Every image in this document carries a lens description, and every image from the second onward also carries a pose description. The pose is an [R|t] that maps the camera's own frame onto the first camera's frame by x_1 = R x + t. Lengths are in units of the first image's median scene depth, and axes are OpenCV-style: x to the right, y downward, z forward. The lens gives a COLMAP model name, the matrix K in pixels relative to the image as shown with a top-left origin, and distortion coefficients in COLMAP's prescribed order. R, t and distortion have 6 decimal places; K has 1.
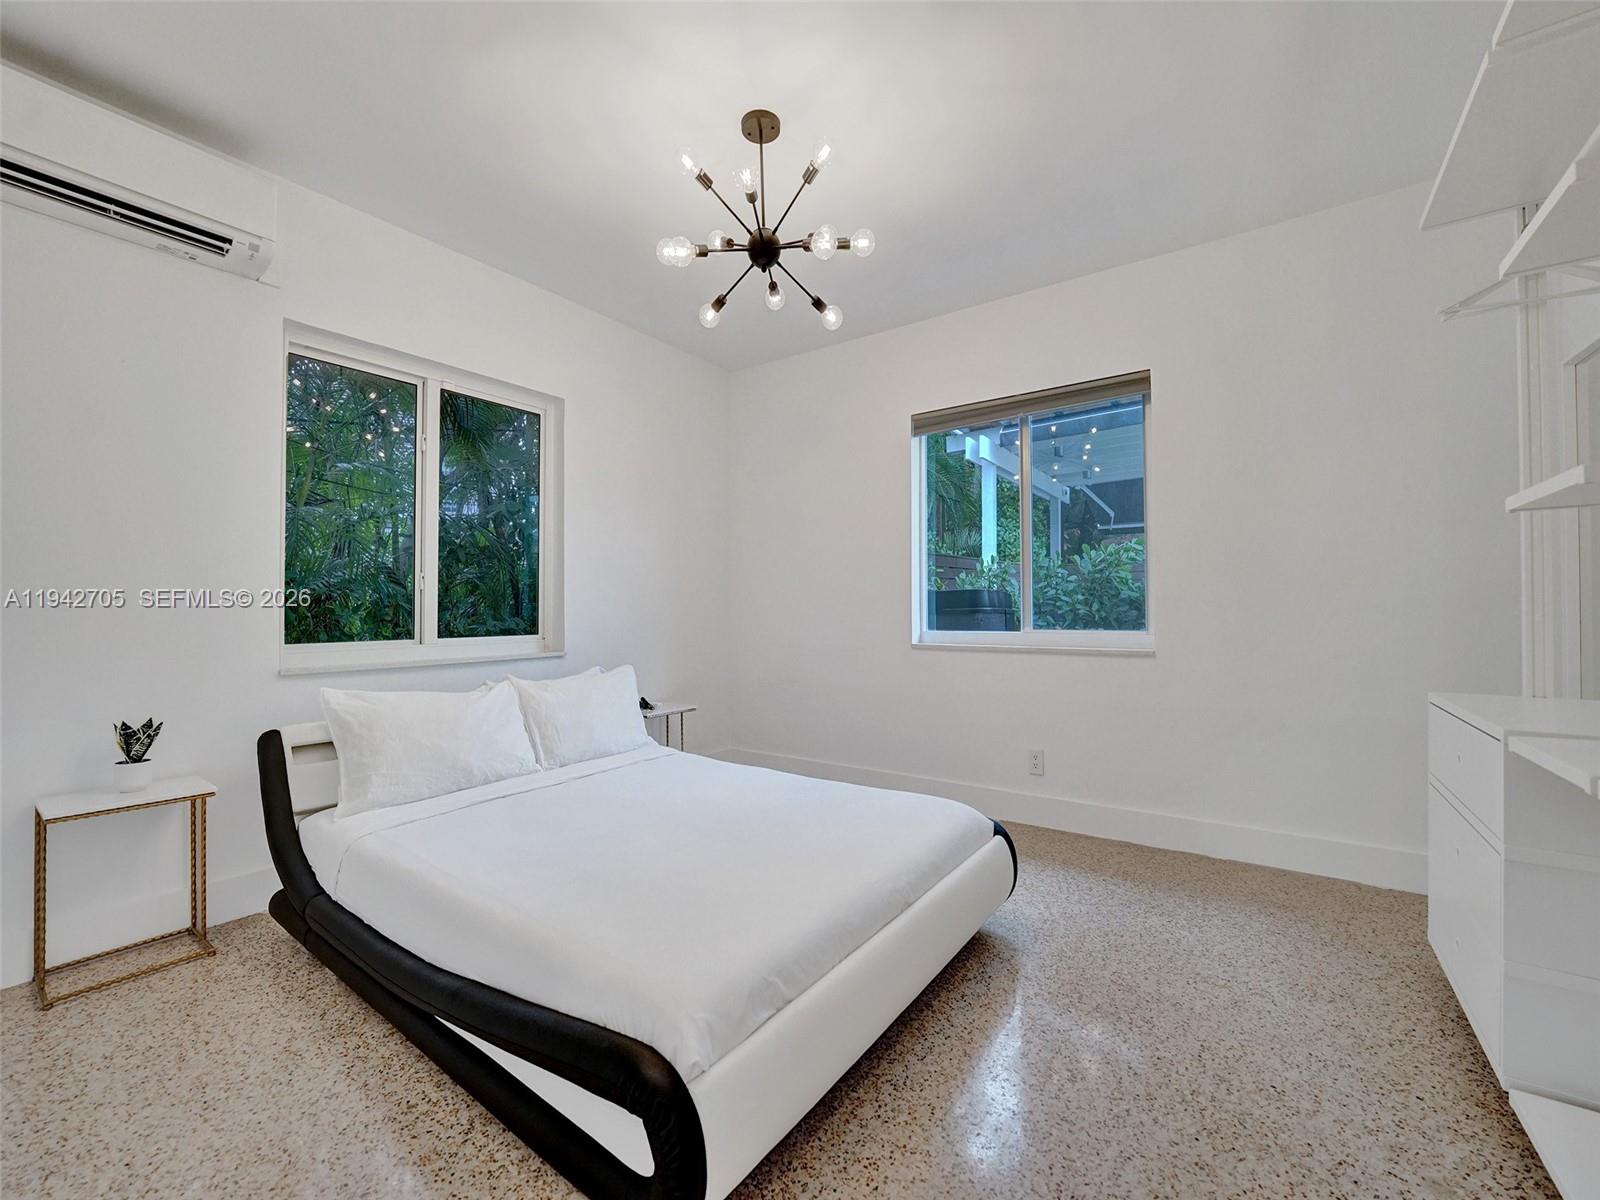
lens RADIAL K [[651.9, 0, 798.7], [0, 651.9, 593.3], [0, 0, 1]] dist [-0.023150, 0.000537]
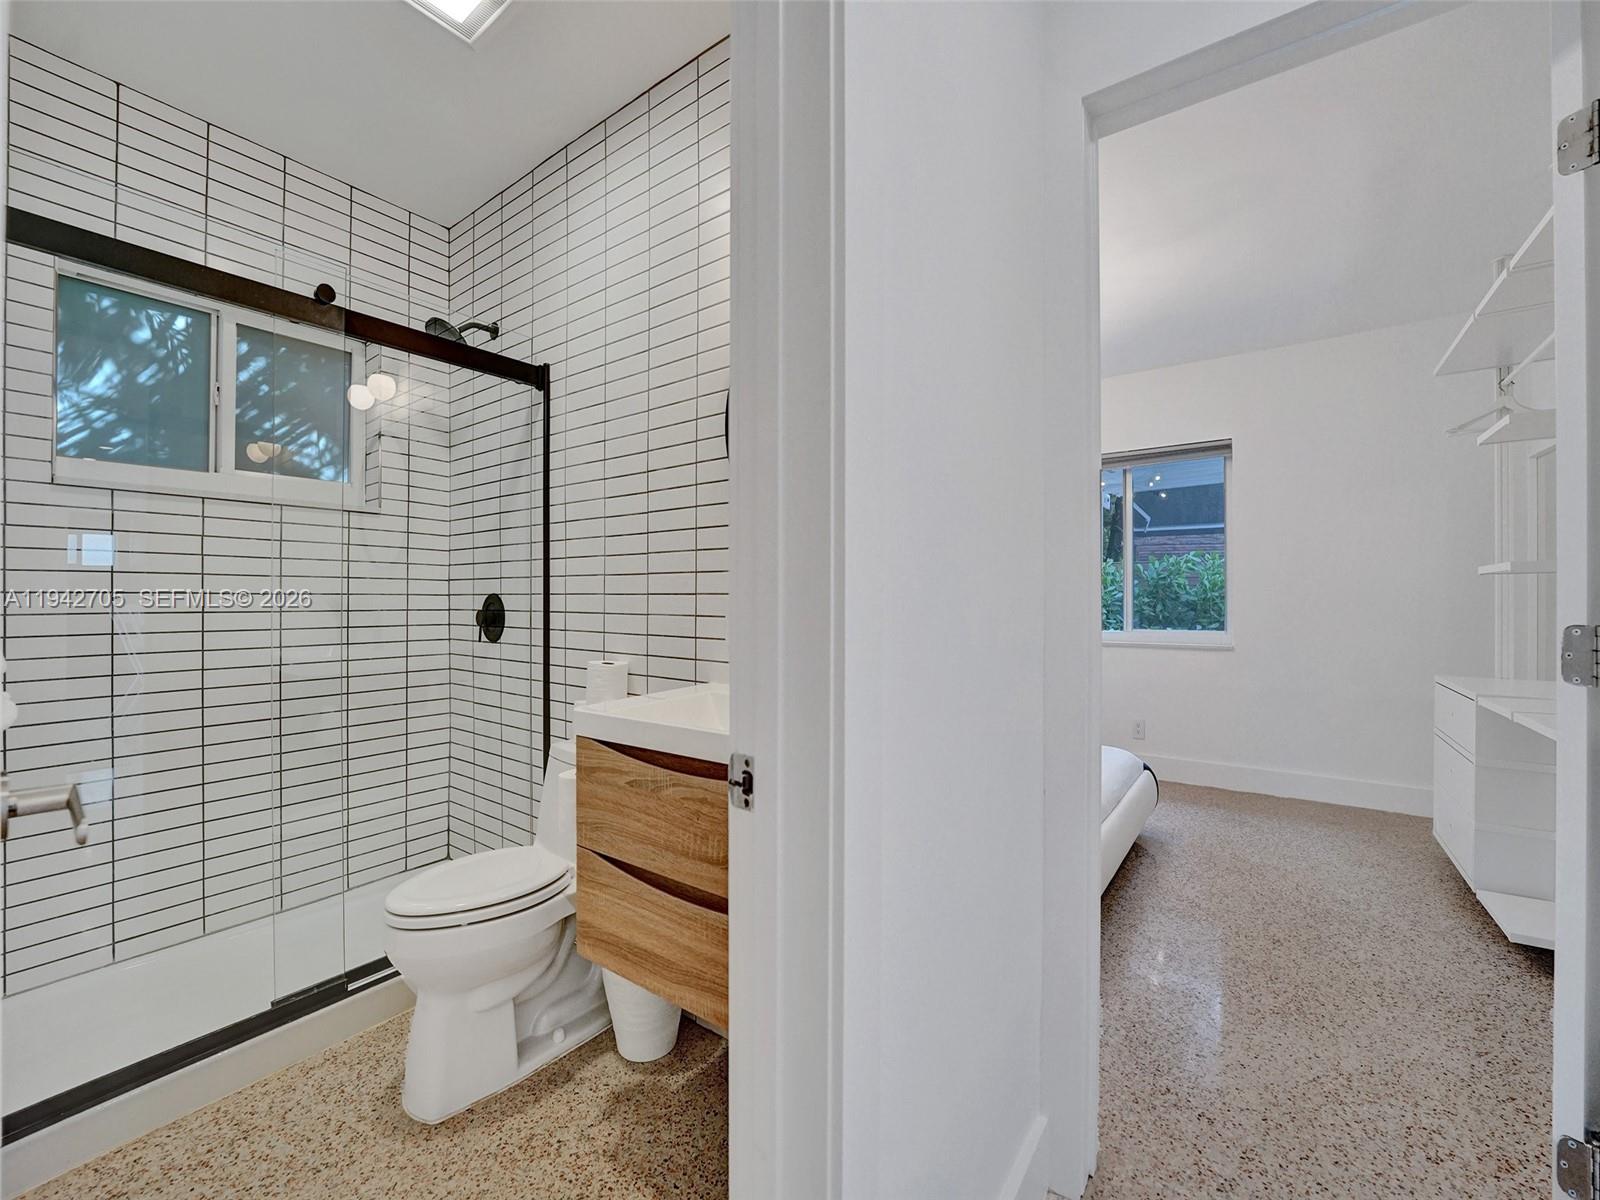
lens RADIAL K [[645.4, 0, 797.4], [0, 645.4, 590.5], [0, 0, 1]] dist [-0.023739, -0.000244]
pose [[0.999873, 0.002001, -0.015782, -0.453342], [-0.001824, 0.999935, 0.011219, -0.055244], [0.015804, -0.011189, 0.999813, -0.465360]]
